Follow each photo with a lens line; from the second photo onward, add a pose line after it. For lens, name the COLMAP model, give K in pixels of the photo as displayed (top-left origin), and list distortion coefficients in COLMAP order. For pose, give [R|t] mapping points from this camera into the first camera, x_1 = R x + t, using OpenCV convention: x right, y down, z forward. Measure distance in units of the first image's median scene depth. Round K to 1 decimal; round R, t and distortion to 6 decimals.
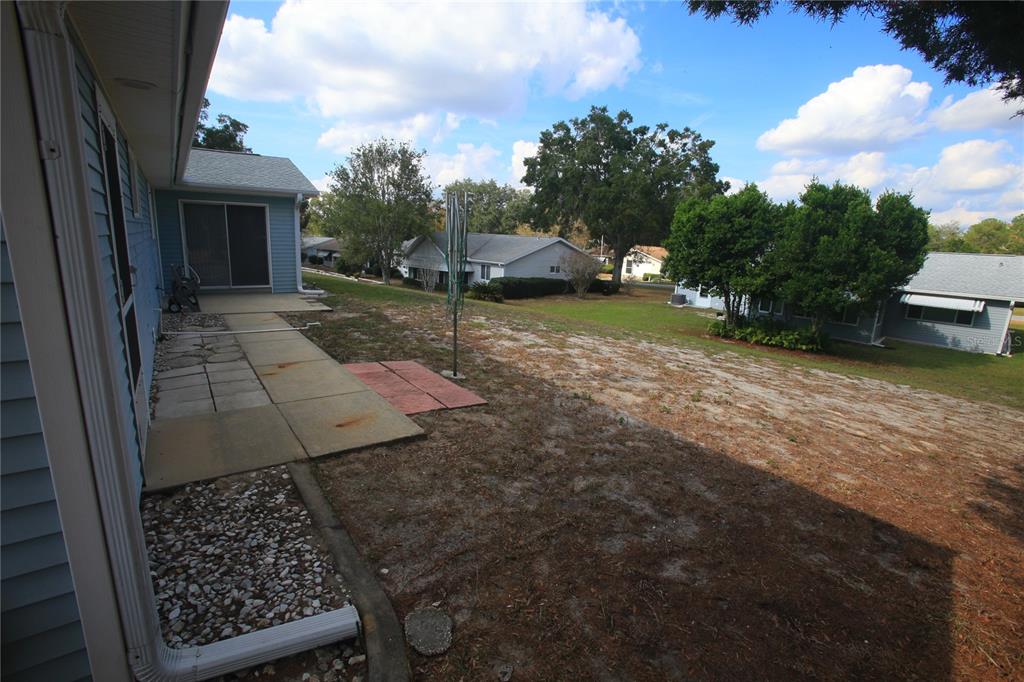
lens RADIAL K [[470.8, 0, 507.9], [0, 470.8, 342.6], [0, 0, 1]] dist [-0.070697, 0.026362]
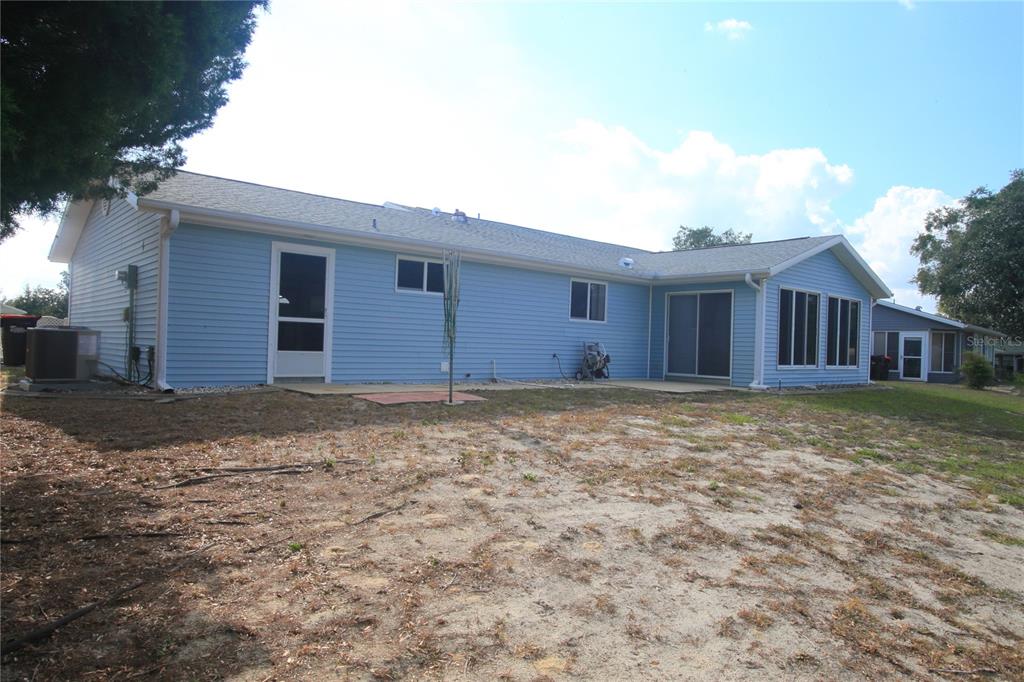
lens RADIAL K [[672.2, 0, 509.8], [0, 672.2, 339.8], [0, 0, 1]] dist [-0.015650, 0.002974]
pose [[0.091685, -0.047271, -0.994665, 1.601765], [-0.244449, 0.967240, -0.068501, -0.000944], [0.965318, 0.249425, 0.077126, 1.003280]]
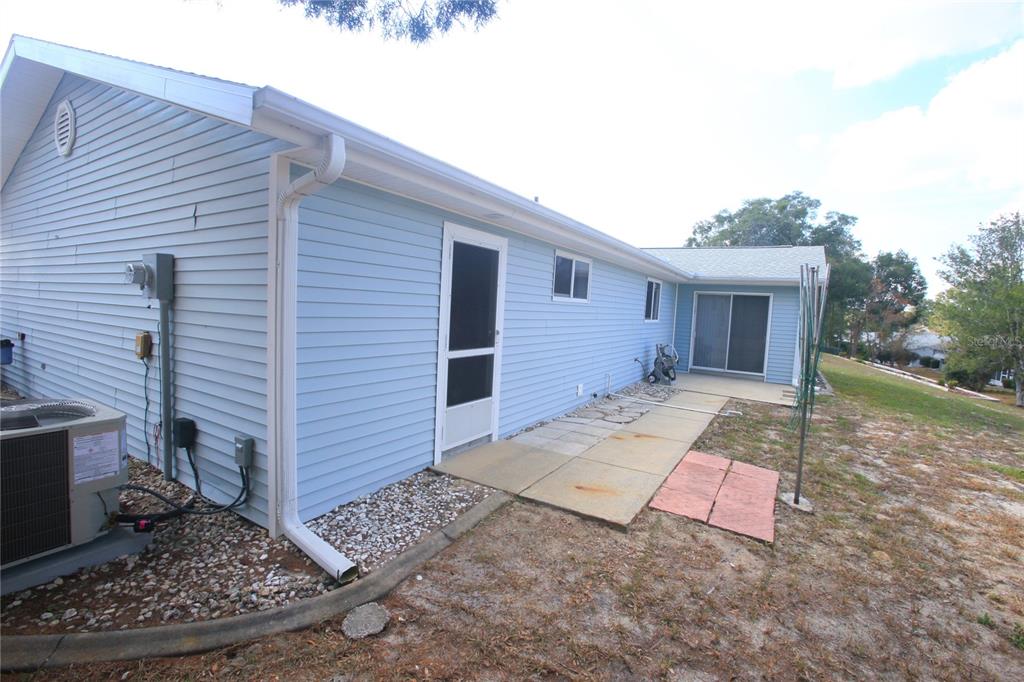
lens RADIAL K [[470.8, 0, 505.7], [0, 470.8, 339.8], [0, 0, 1]] dist [-0.070697, 0.026362]
pose [[0.384790, 0.045222, -0.921896, 0.373913], [-0.232981, 0.971215, -0.049603, -0.038722], [0.893116, 0.233871, 0.384250, 0.253019]]
